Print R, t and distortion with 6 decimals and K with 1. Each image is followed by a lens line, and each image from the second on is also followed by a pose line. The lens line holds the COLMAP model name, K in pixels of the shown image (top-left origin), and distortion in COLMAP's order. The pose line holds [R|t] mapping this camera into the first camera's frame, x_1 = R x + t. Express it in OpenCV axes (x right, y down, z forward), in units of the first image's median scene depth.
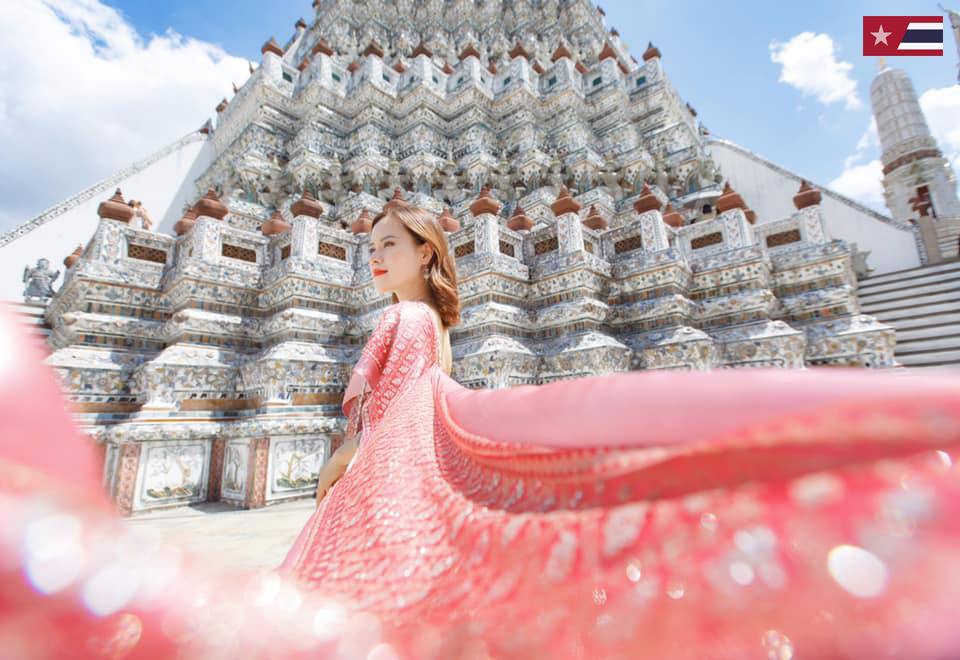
lens RADIAL K [[431.9, 0, 480.0], [0, 431.9, 330.0], [0, 0, 1]] dist [0.002689, 0.000081]
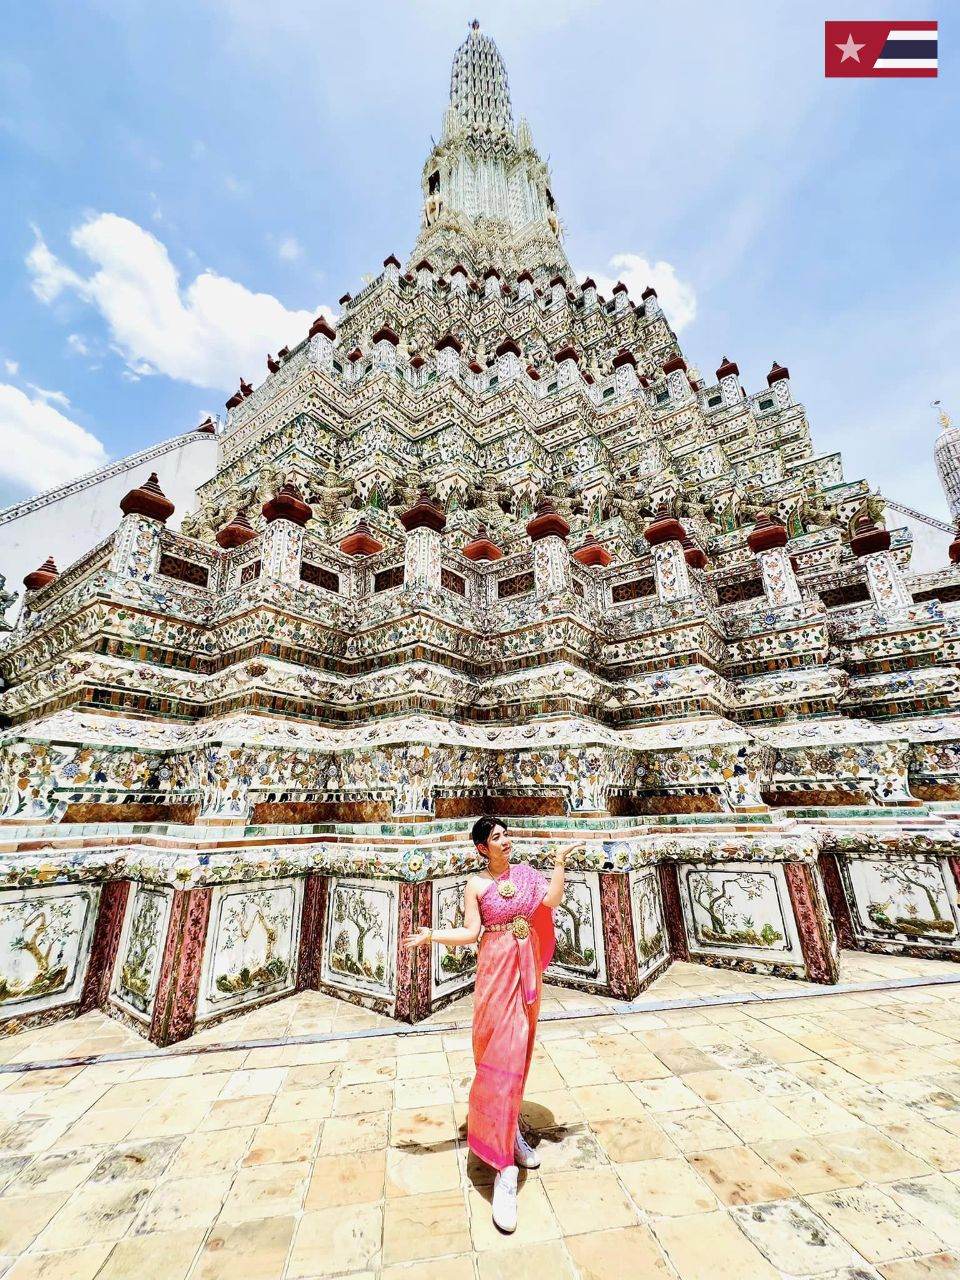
lens RADIAL K [[514.0, 0, 480.0], [0, 514.0, 640.0], [0, 0, 1]] dist [-0.002159, -0.000135]
pose [[0.997726, 0.046930, 0.048373, -0.366246], [-0.041063, 0.992416, -0.115862, 0.003247], [-0.053443, 0.113612, 0.992087, 0.213995]]
